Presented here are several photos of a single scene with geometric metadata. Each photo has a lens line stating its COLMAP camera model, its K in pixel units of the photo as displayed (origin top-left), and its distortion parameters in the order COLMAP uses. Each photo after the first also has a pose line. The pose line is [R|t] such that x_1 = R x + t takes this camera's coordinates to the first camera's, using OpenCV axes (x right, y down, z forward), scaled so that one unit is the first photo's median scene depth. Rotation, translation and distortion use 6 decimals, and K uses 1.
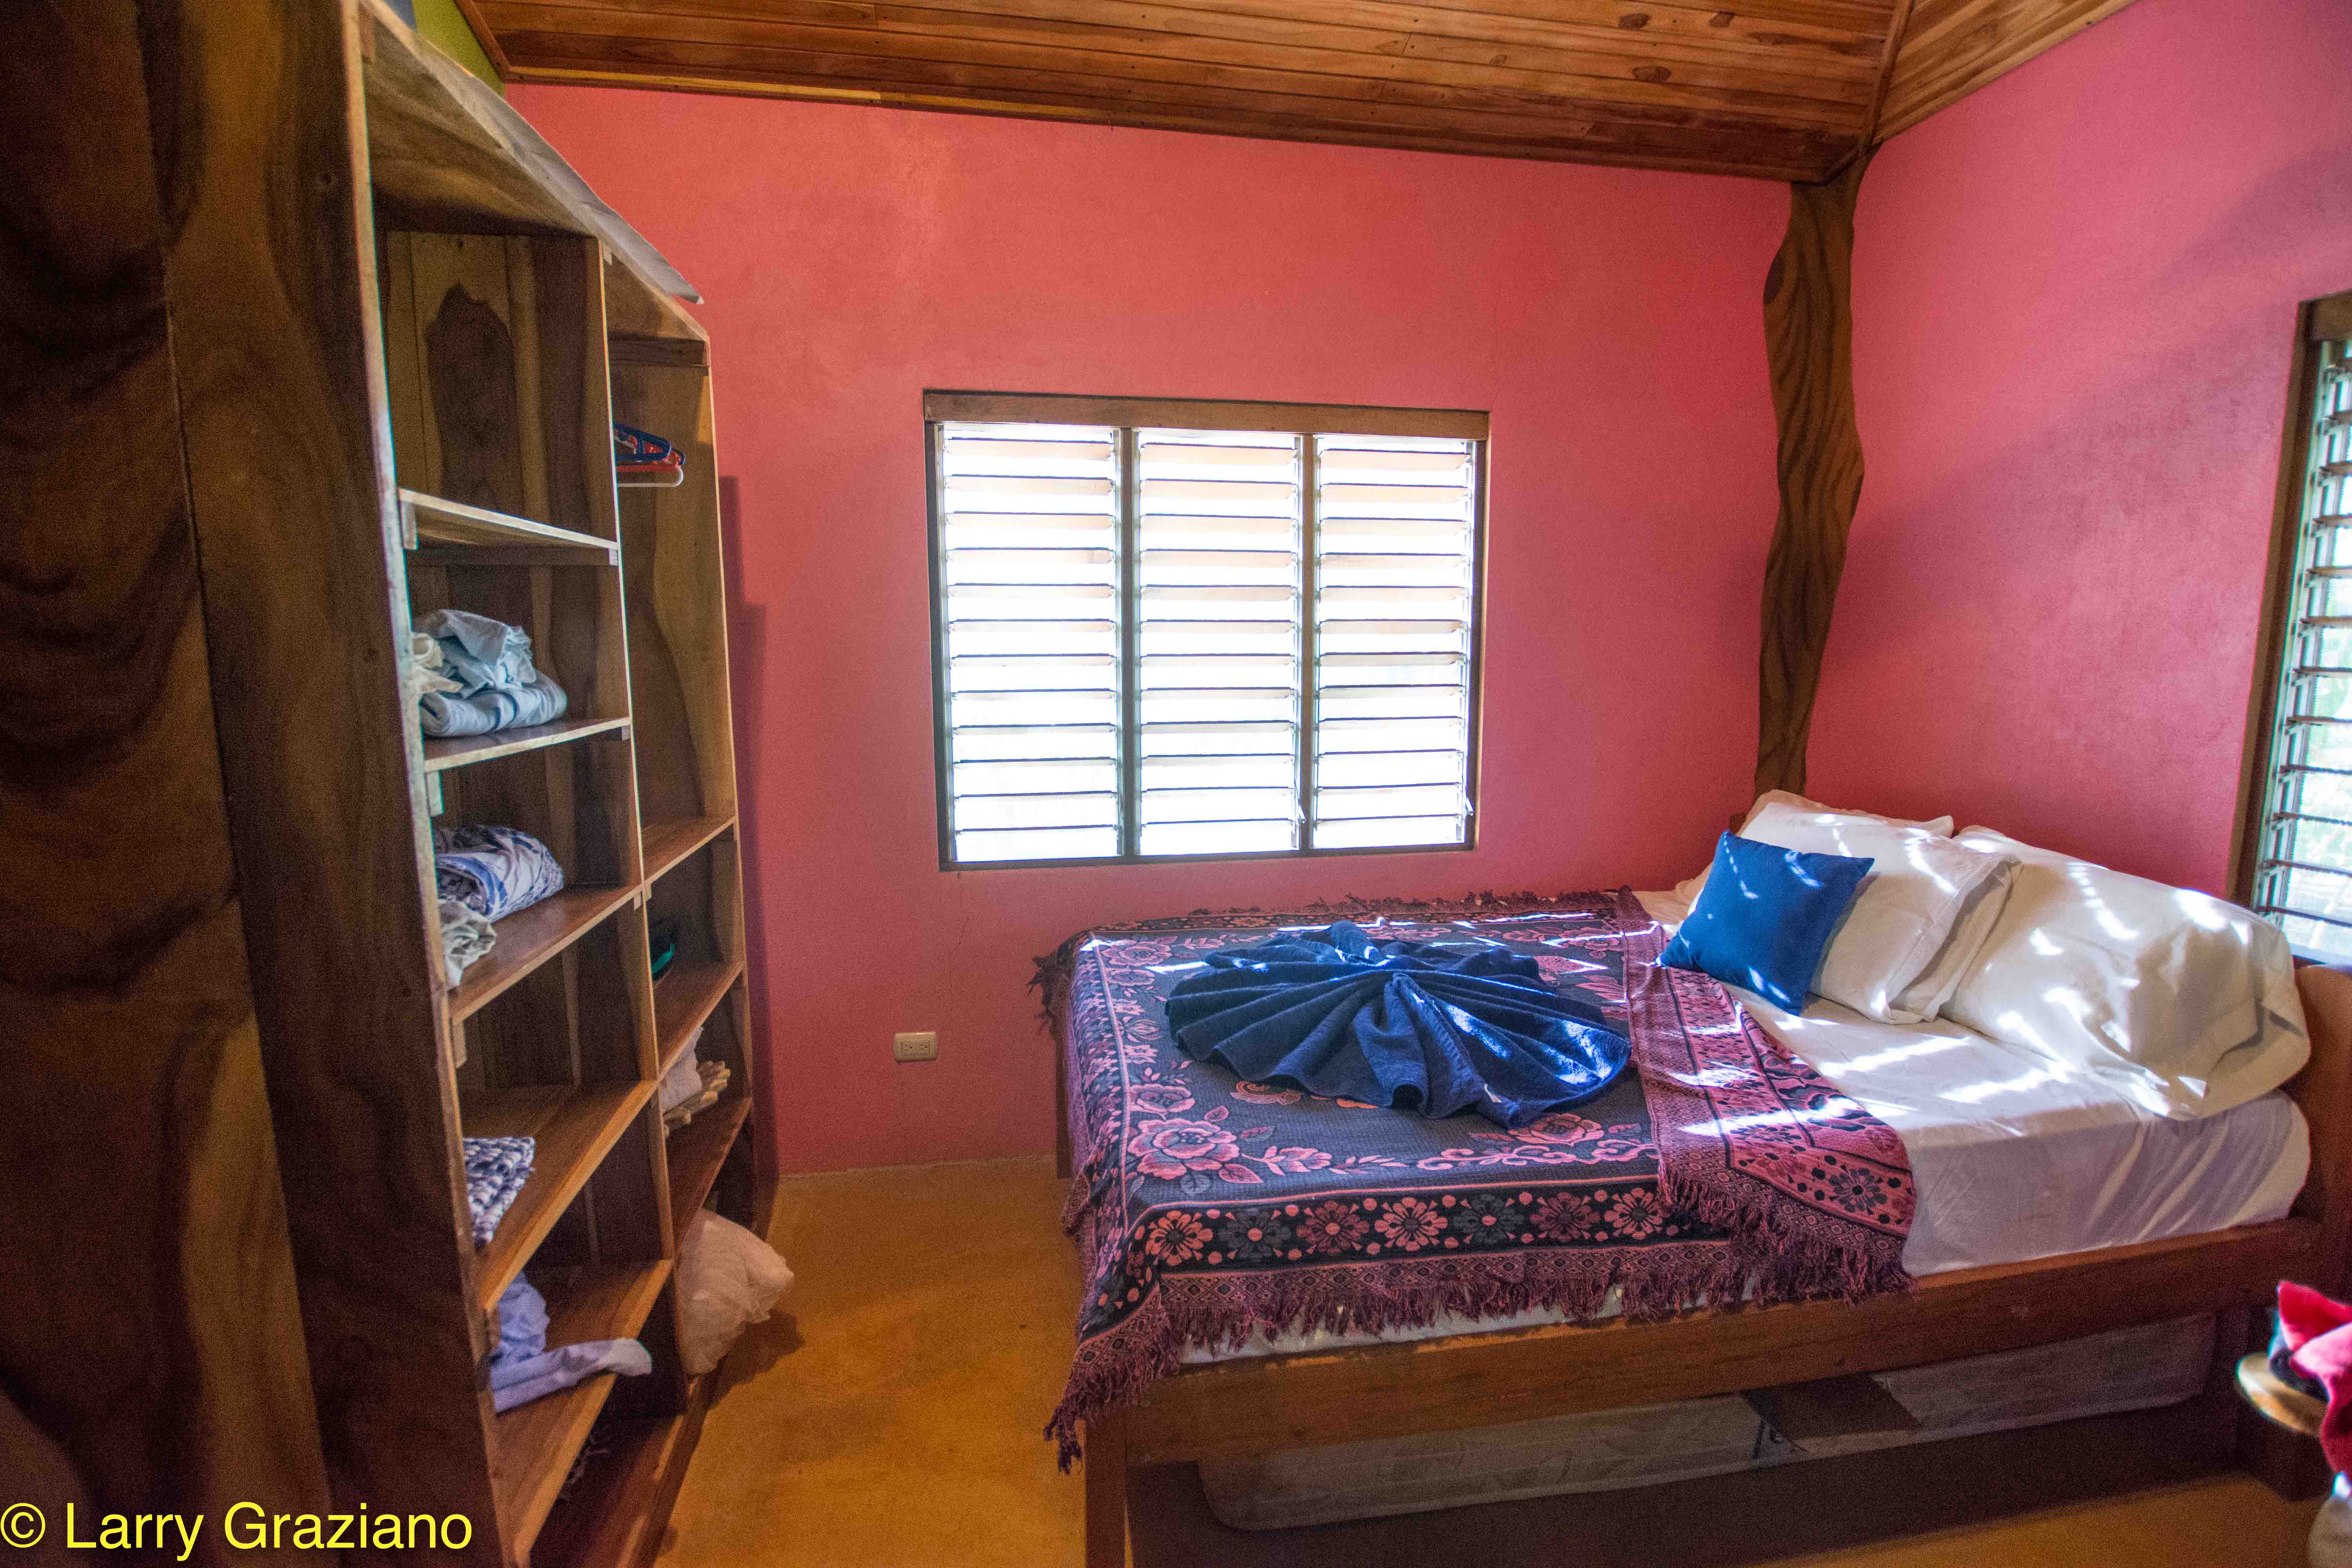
lens RADIAL K [[1036.2, 0, 1182.8], [0, 1036.2, 775.4], [0, 0, 1]] dist [-0.033172, 0.004178]
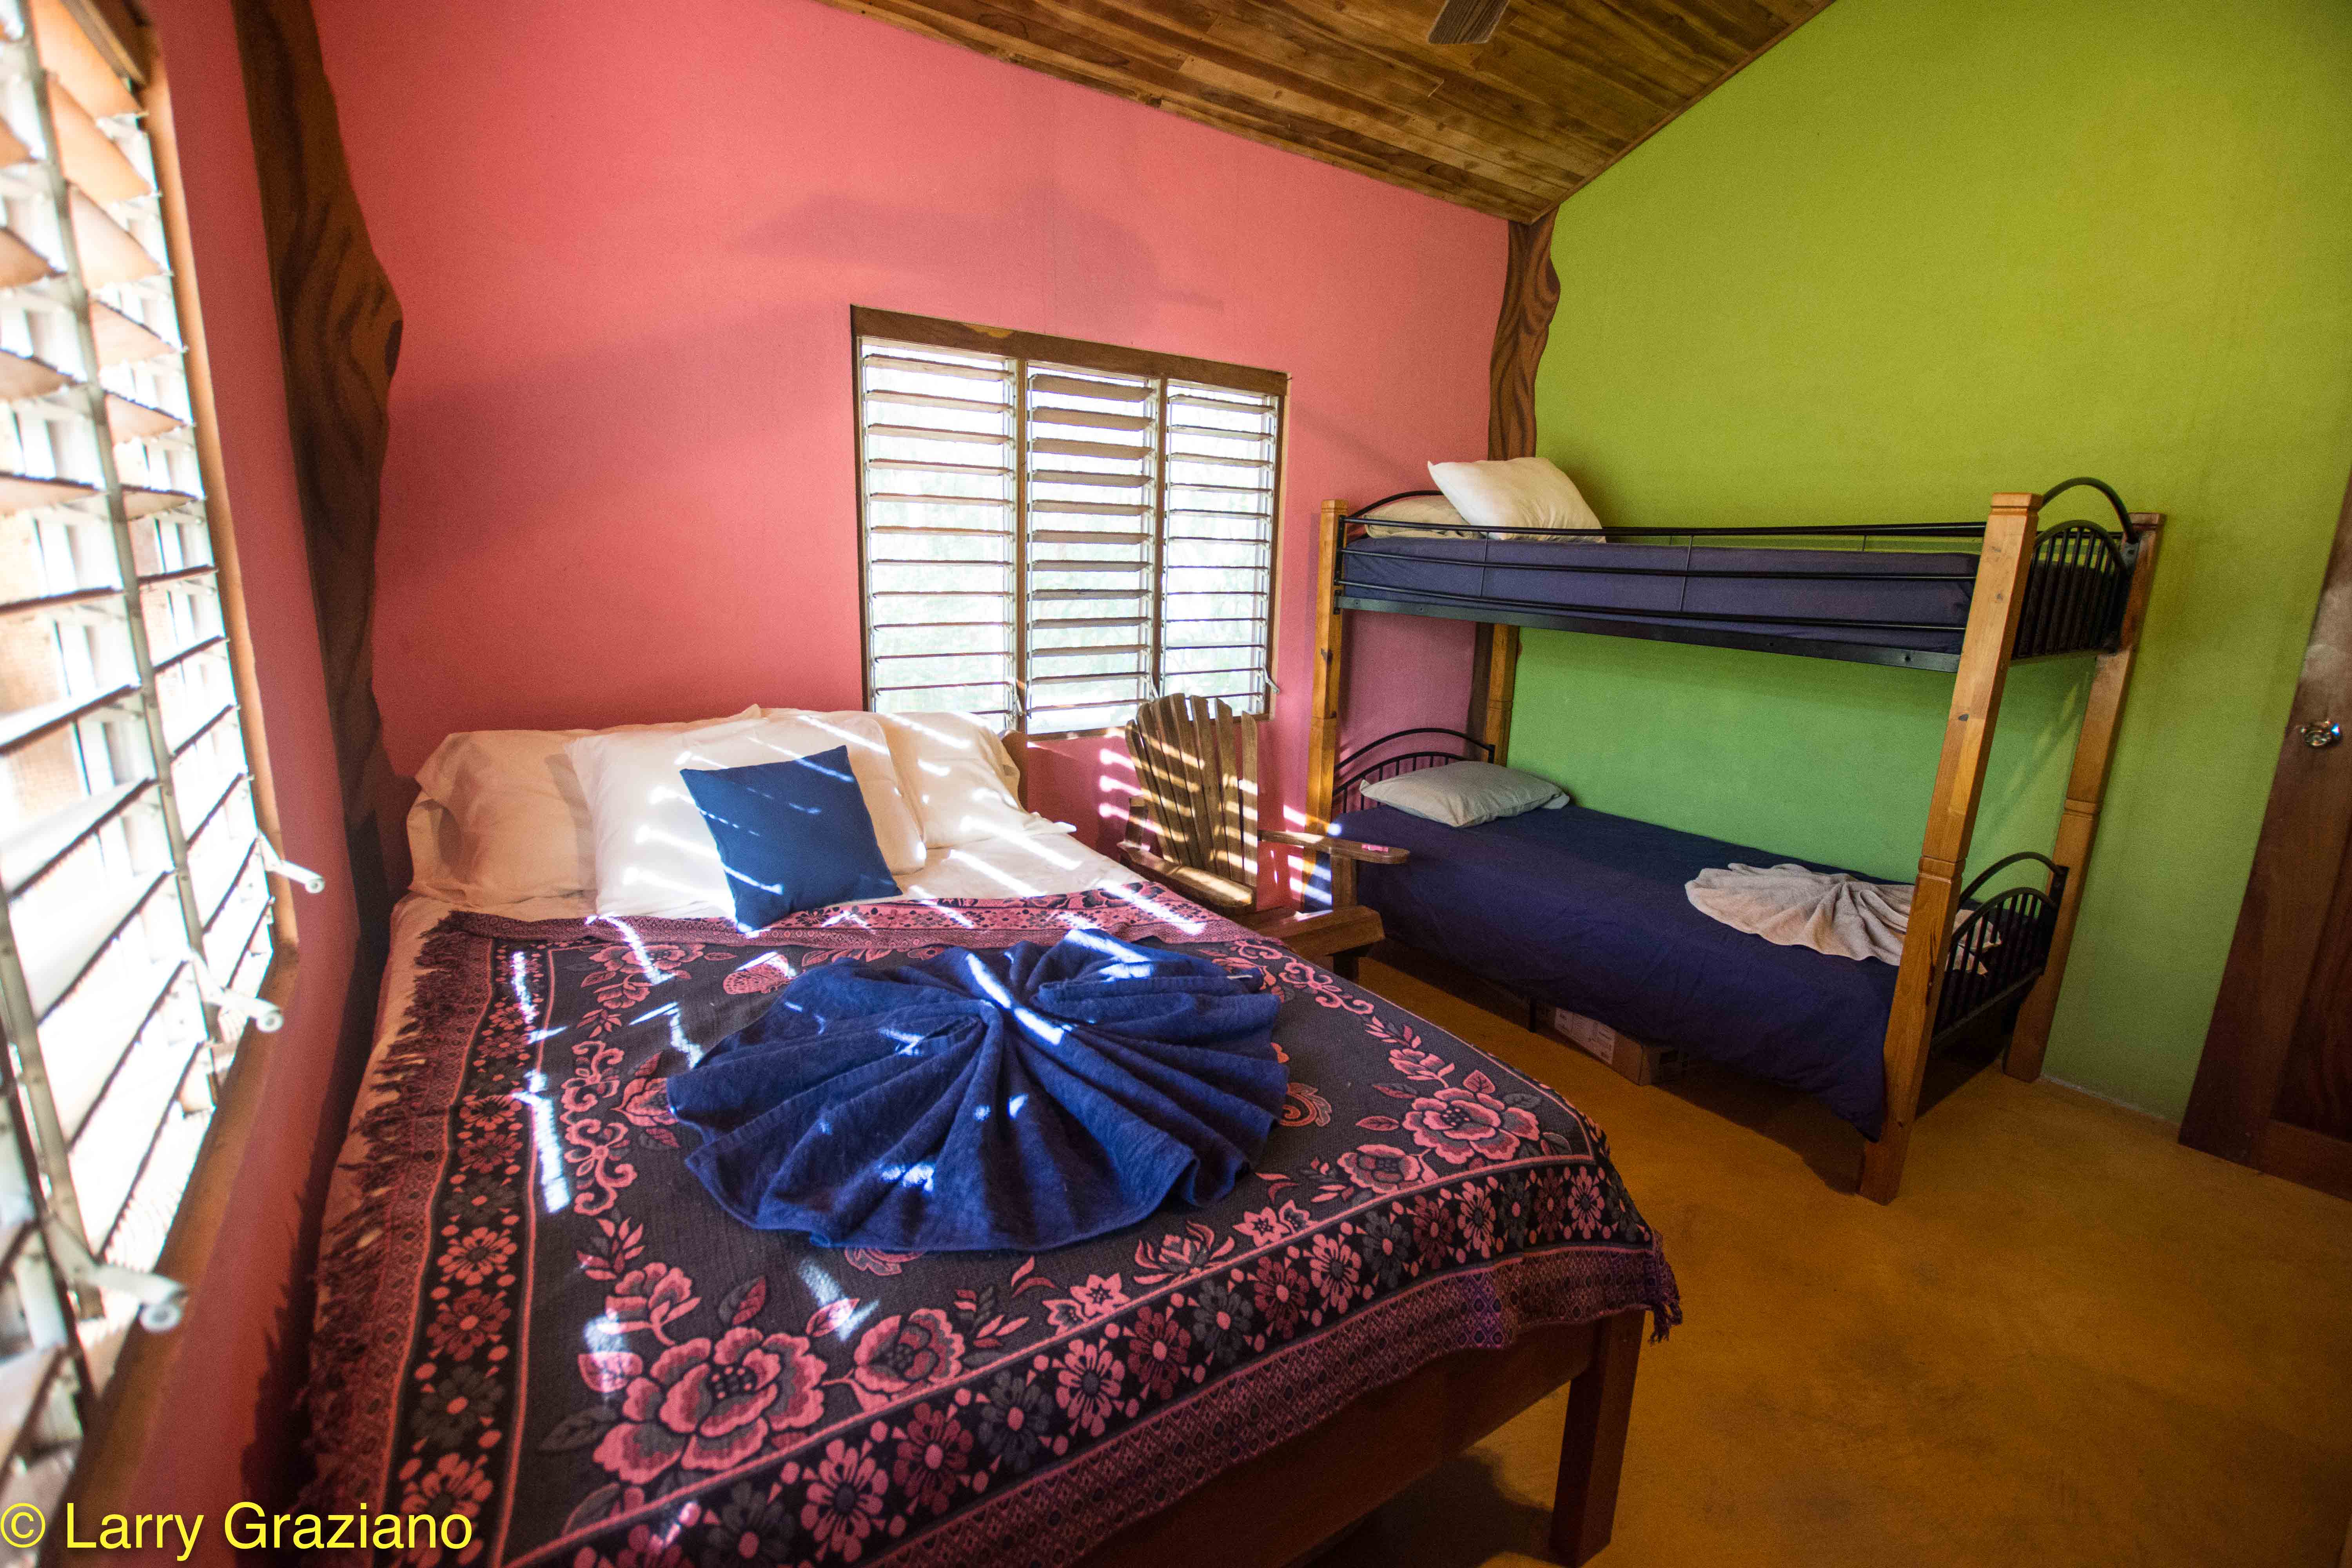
lens RADIAL K [[1036.2, 0, 1181.0], [0, 1036.2, 781.4], [0, 0, 1]] dist [-0.033172, 0.004178]
pose [[-0.425069, -0.207188, 0.881130, -0.431693], [0.095332, 0.957789, 0.271203, -0.138004], [-0.900127, 0.199280, -0.387375, 1.039079]]
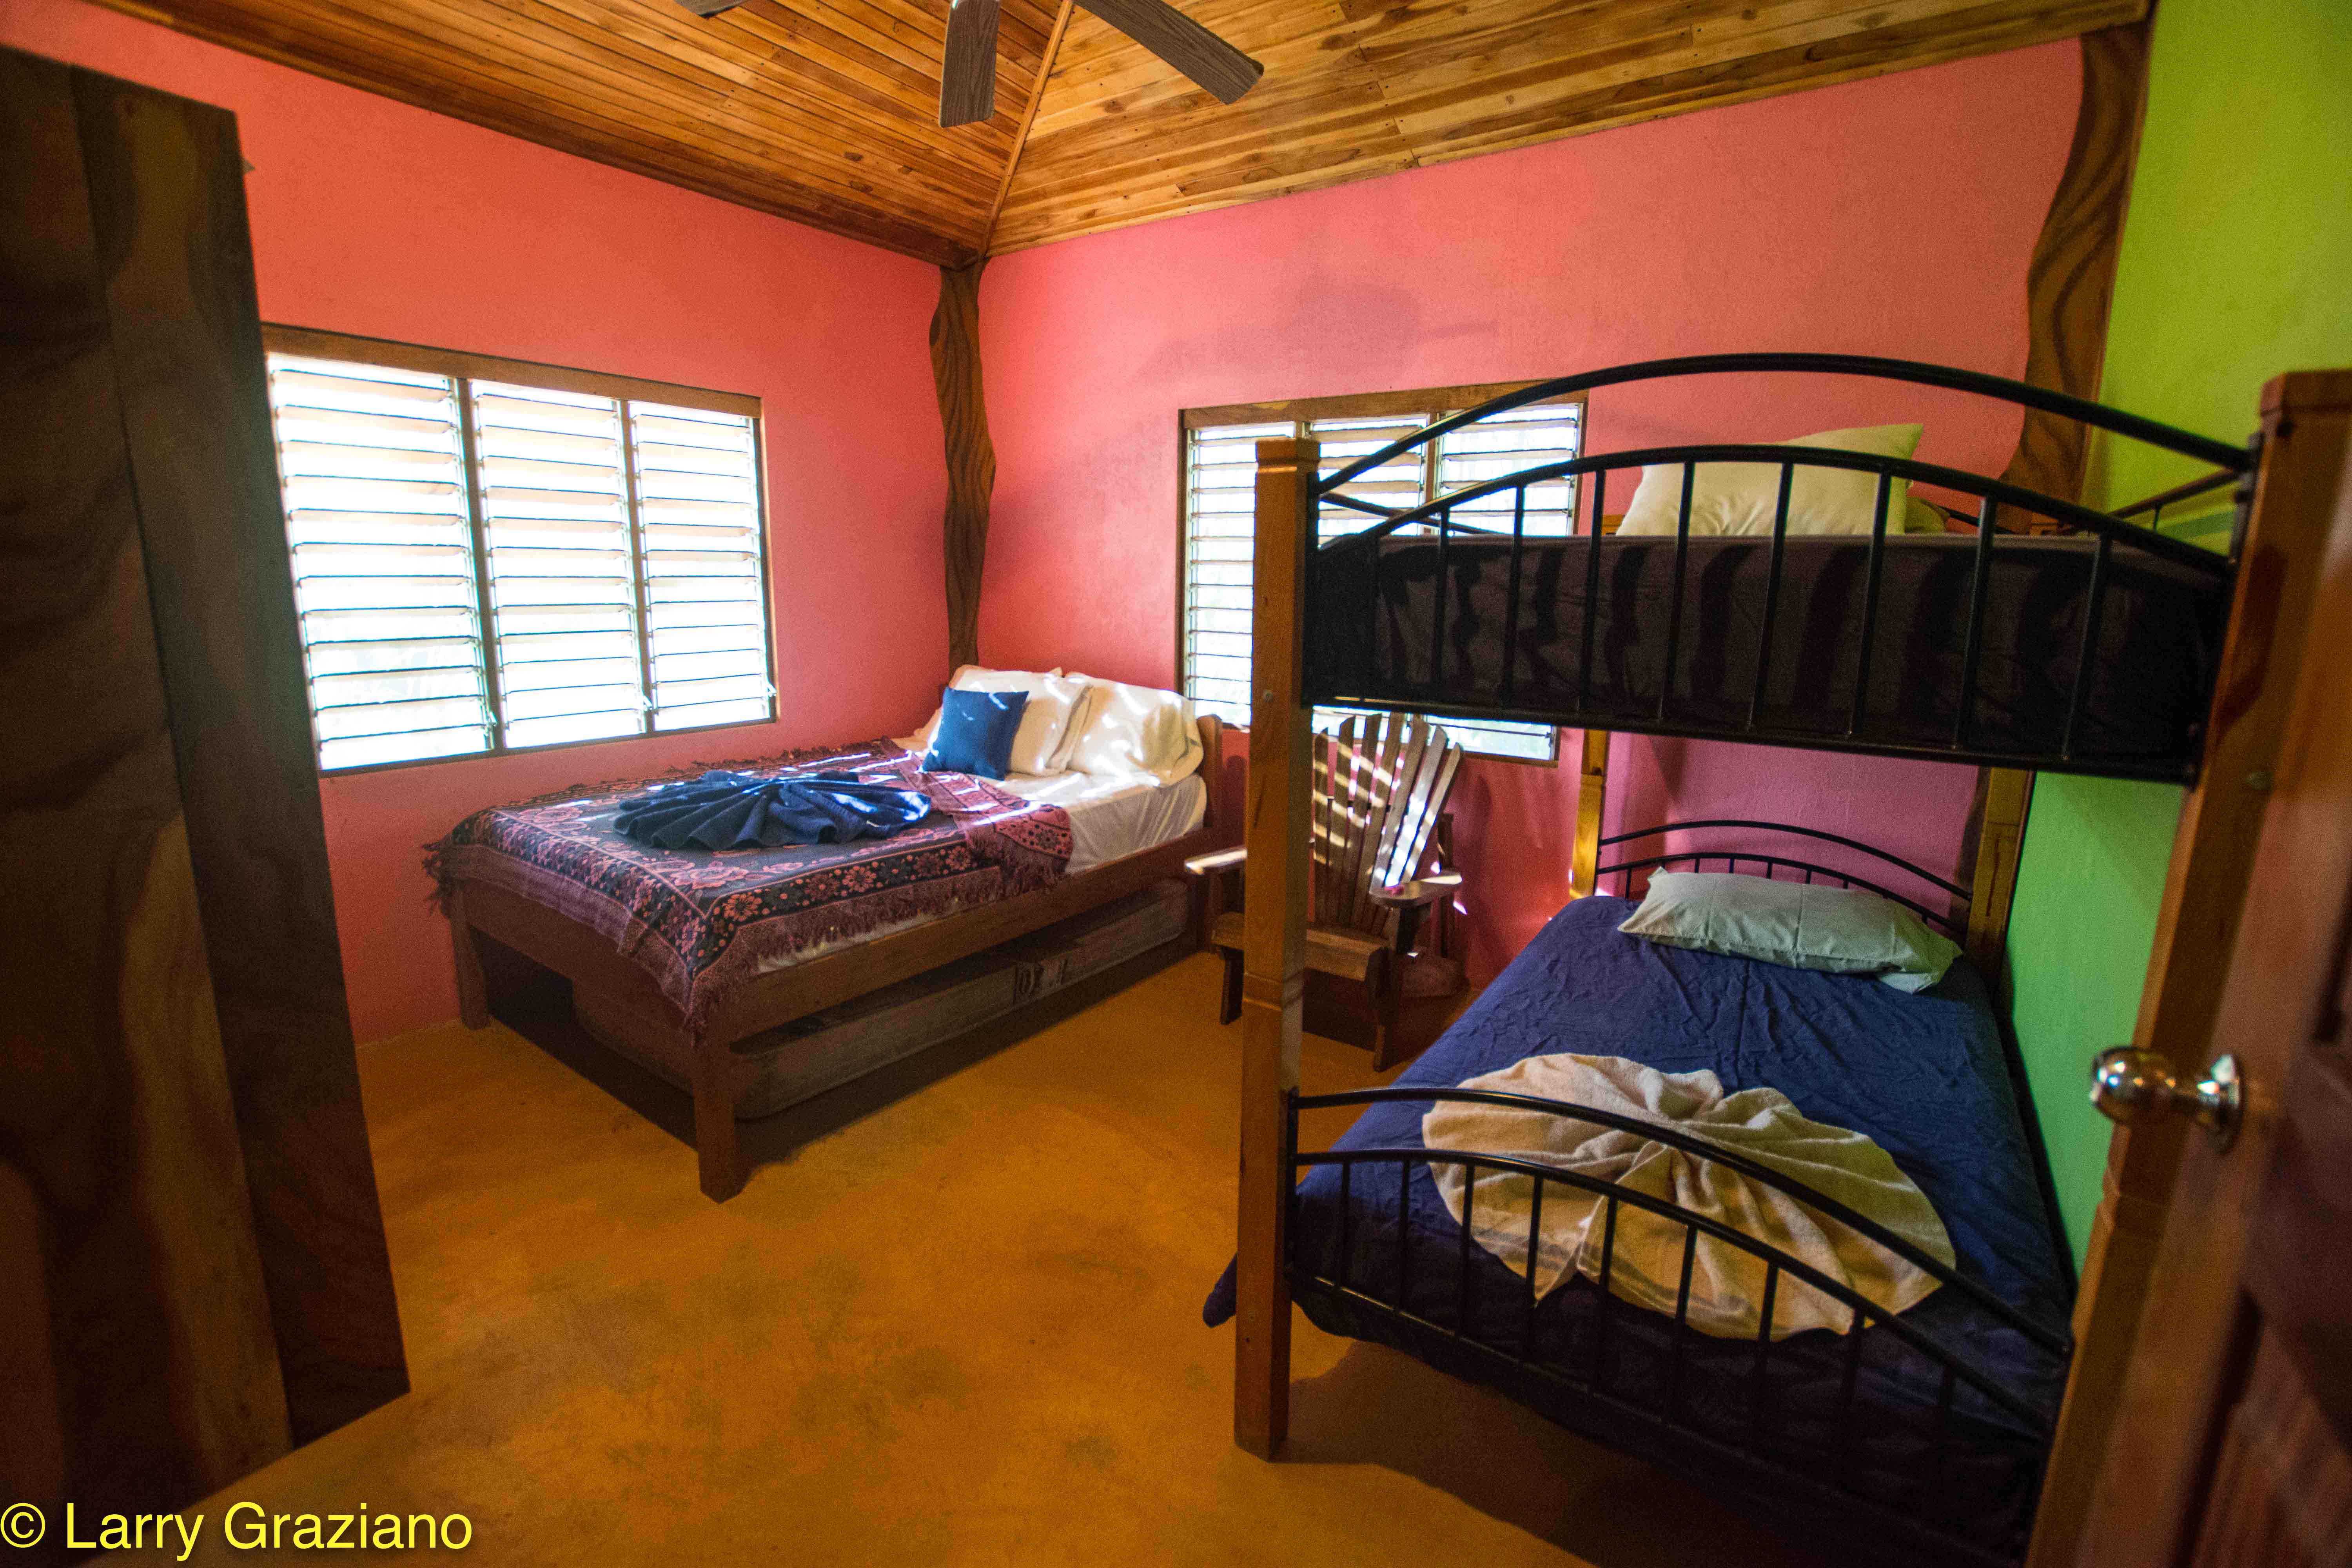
lens RADIAL K [[1036.2, 0, 1187.0], [0, 1036.2, 779.0], [0, 0, 1]] dist [-0.033172, 0.004178]
pose [[0.701990, -0.125412, 0.701057, -0.404605], [0.076934, 0.991967, 0.100417, 0.068809], [-0.708019, -0.016557, 0.705999, -0.463874]]
